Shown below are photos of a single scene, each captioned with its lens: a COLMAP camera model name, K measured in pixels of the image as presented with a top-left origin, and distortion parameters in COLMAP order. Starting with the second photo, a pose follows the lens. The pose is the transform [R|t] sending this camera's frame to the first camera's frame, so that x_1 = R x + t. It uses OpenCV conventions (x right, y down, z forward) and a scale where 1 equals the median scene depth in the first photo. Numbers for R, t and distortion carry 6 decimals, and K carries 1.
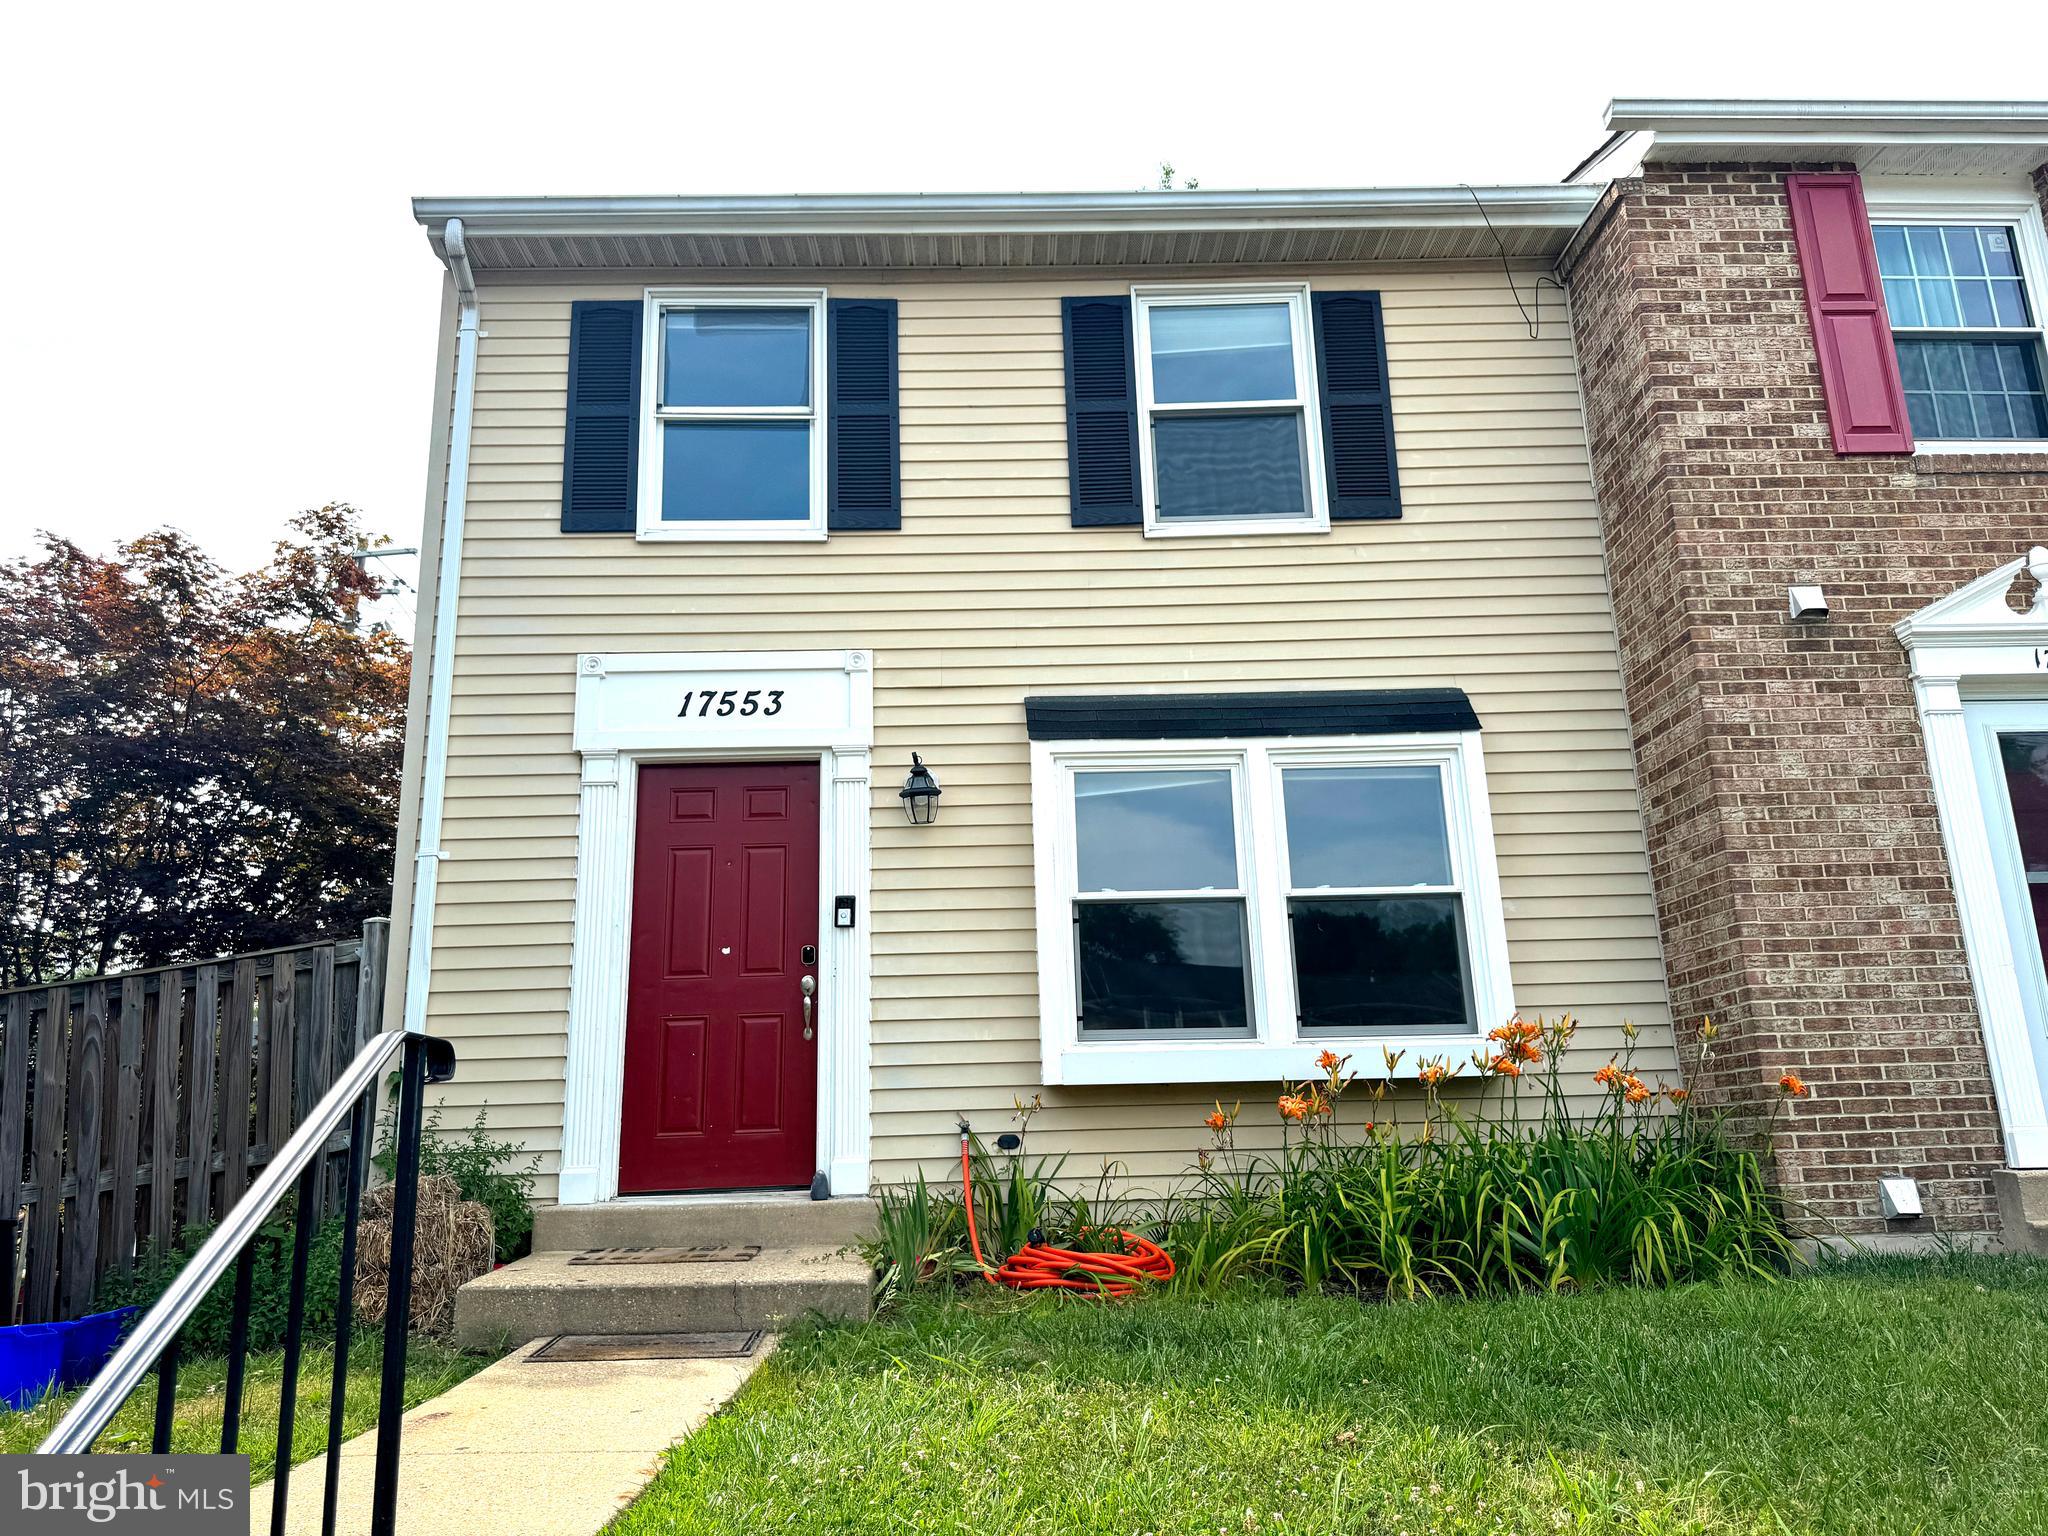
lens RADIAL K [[1451.2, 0, 1016.8], [0, 1451.2, 768.4], [0, 0, 1]] dist [0.058324, -0.071885]
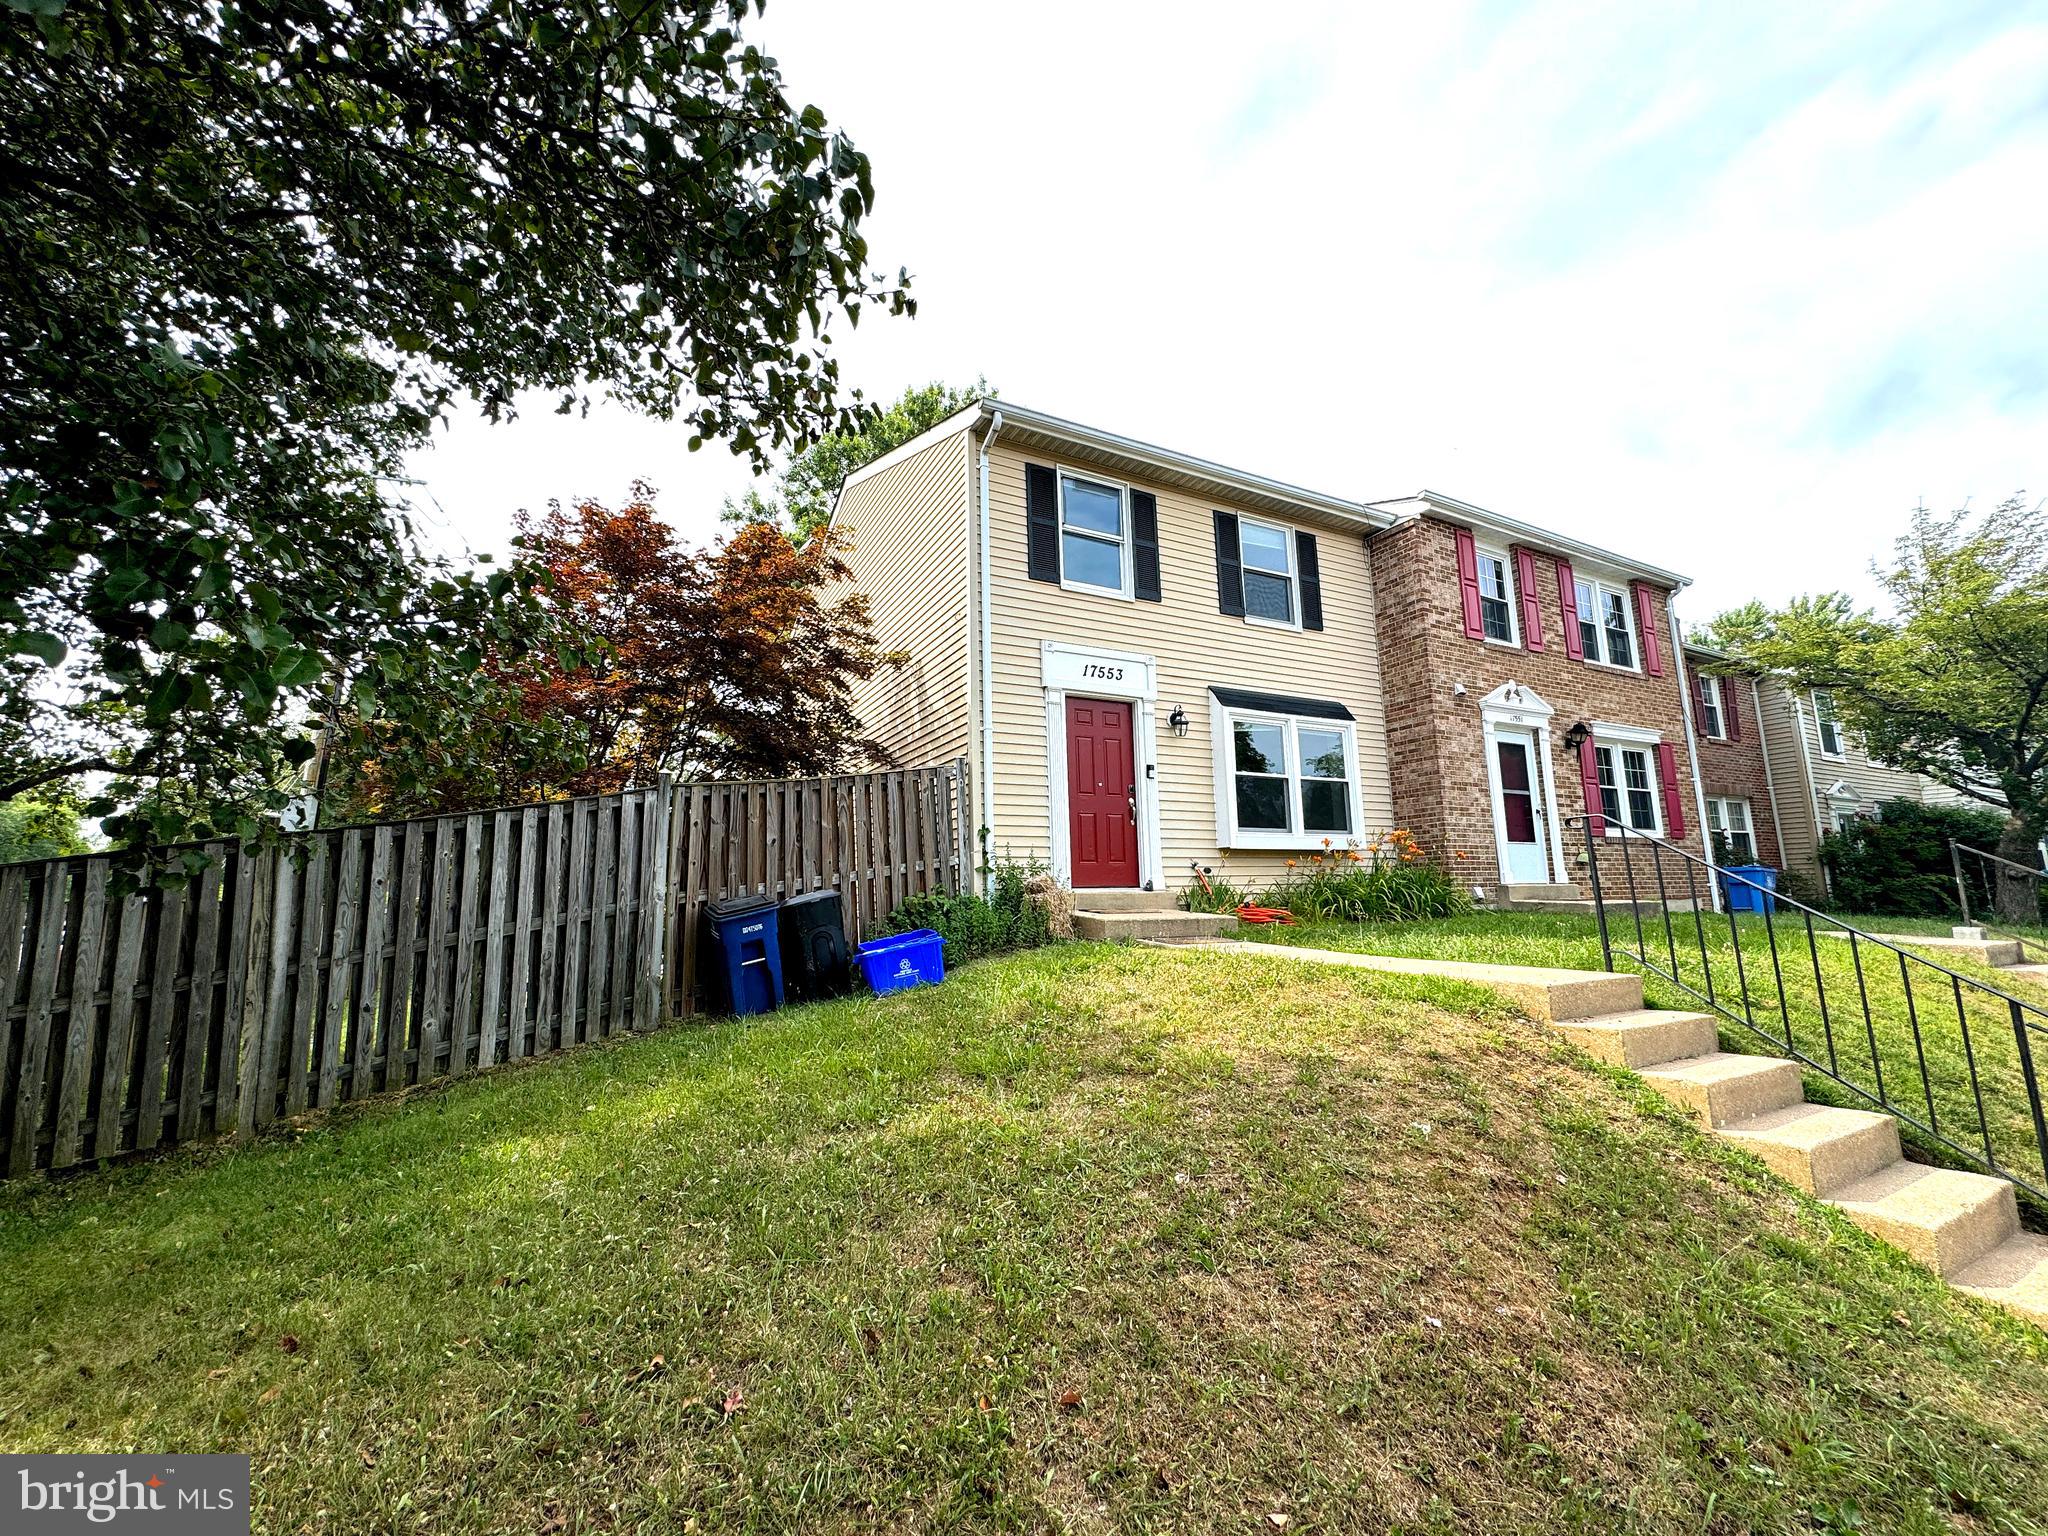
lens RADIAL K [[821.3, 0, 1012.1], [0, 821.3, 774.1], [0, 0, 1]] dist [-0.001645, 0.001043]
pose [[0.898951, 0.076064, 0.431394, -0.869767], [-0.118326, 0.990365, 0.071949, 0.035188], [-0.421765, -0.115724, 0.899290, -0.078262]]
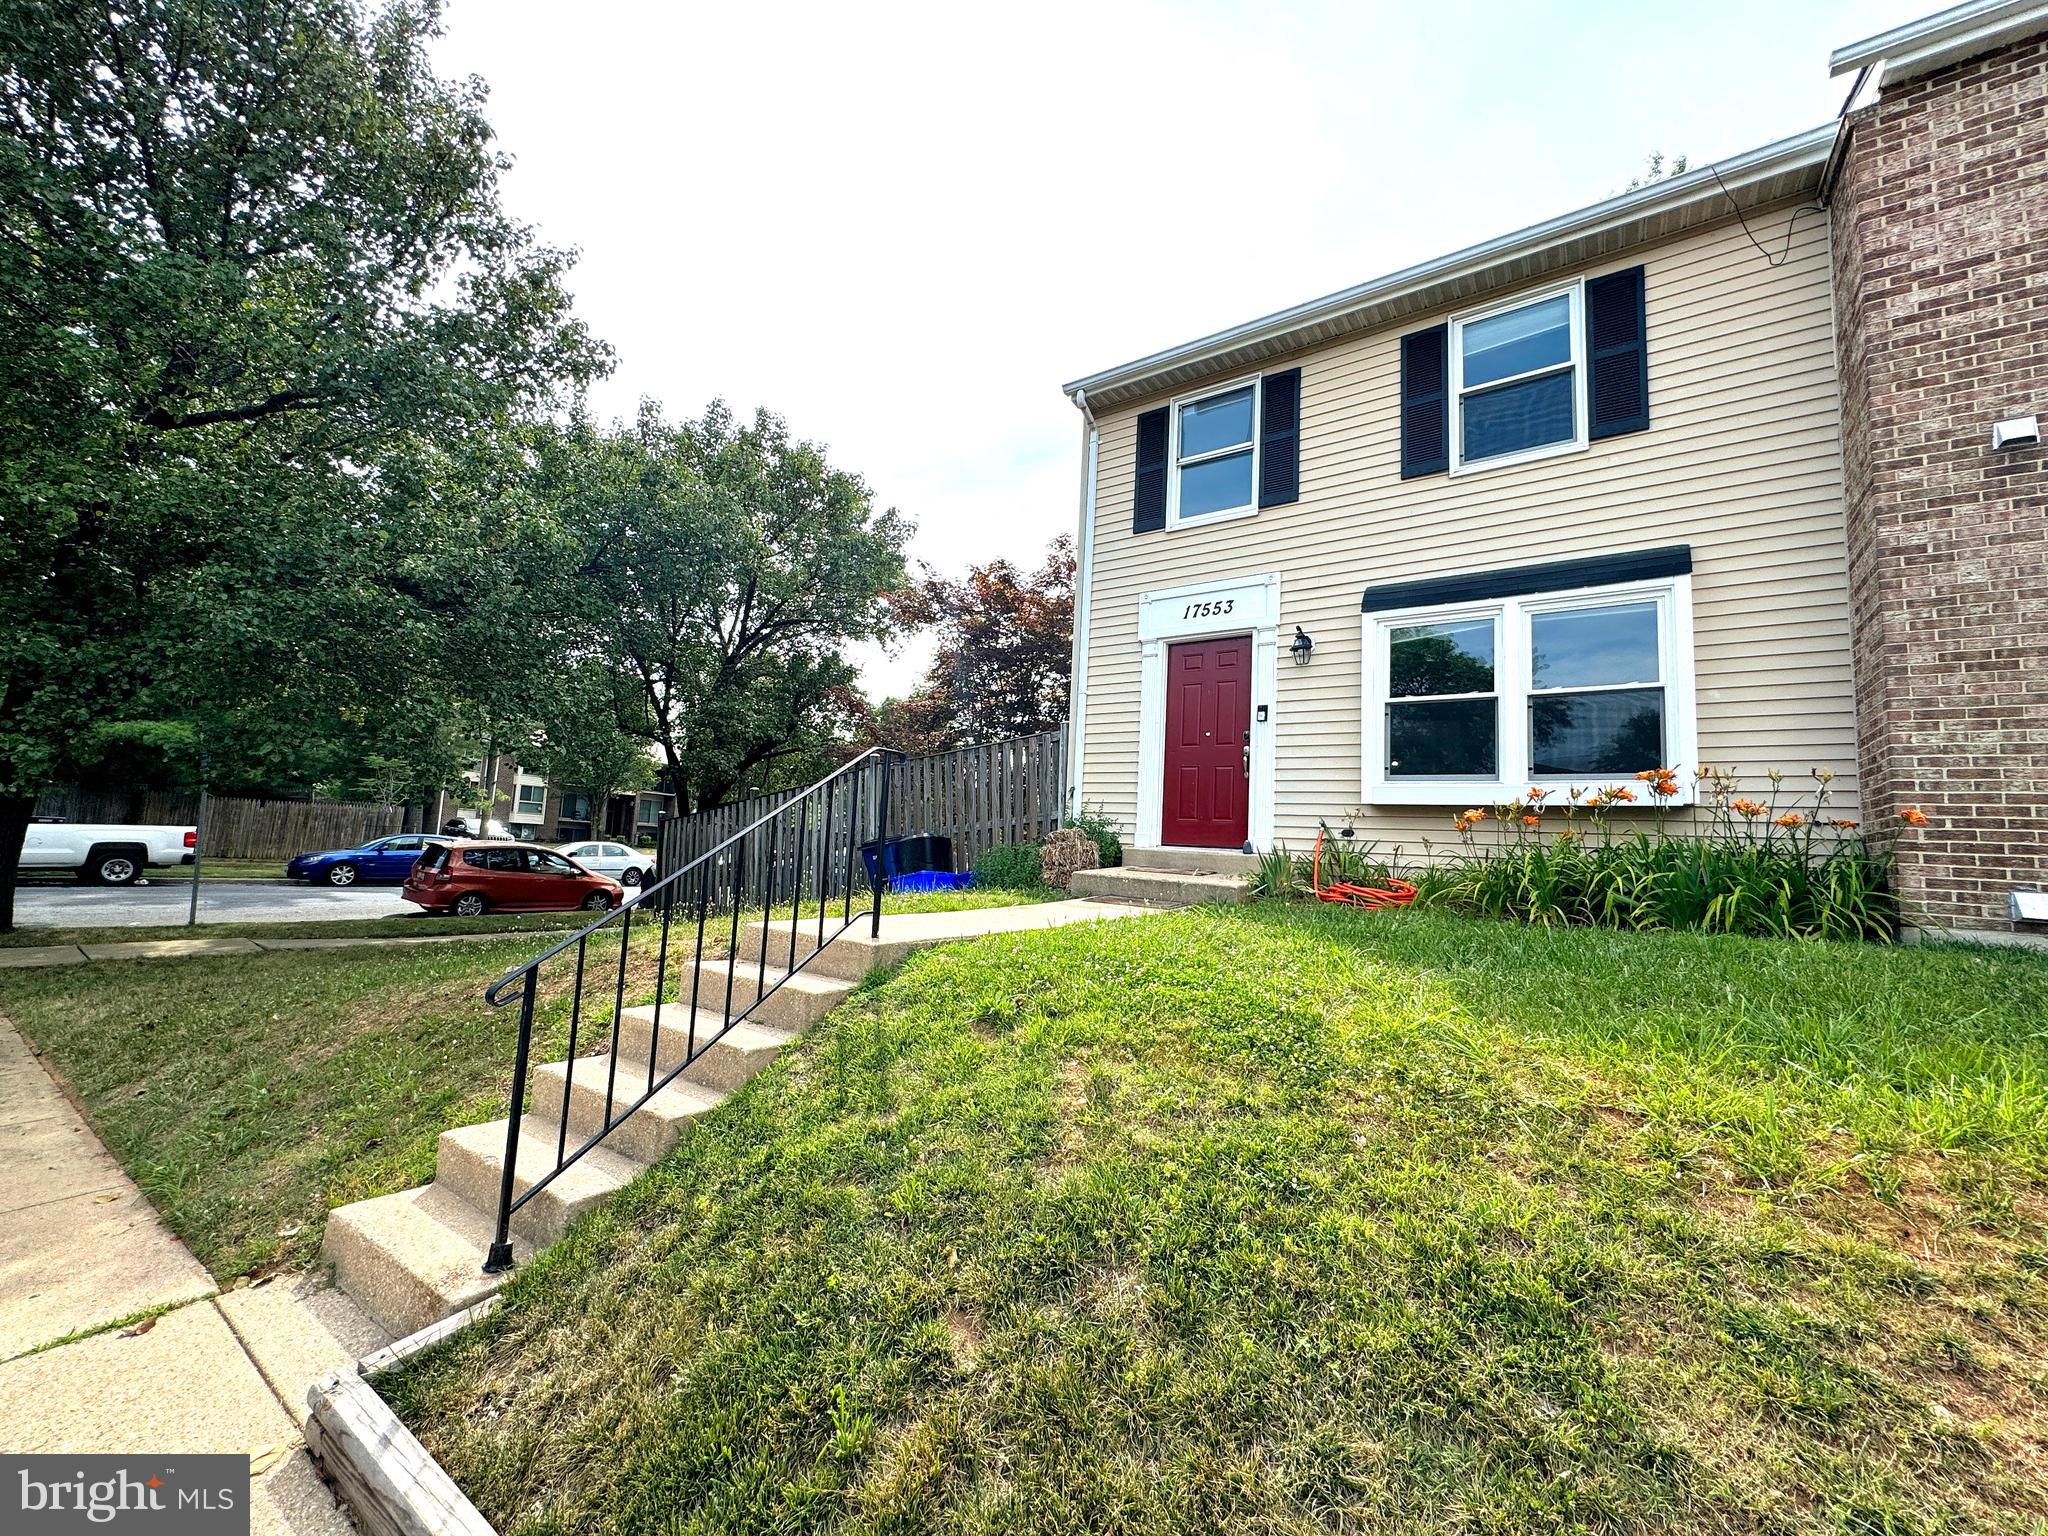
lens RADIAL K [[821.3, 0, 1018.2], [0, 821.3, 767.2], [0, 0, 1]] dist [-0.001645, 0.001043]
pose [[0.798155, 0.009054, -0.602384, 0.278717], [0.081195, 0.989148, 0.122450, 0.009896], [0.596956, -0.146645, 0.788758, -0.067066]]
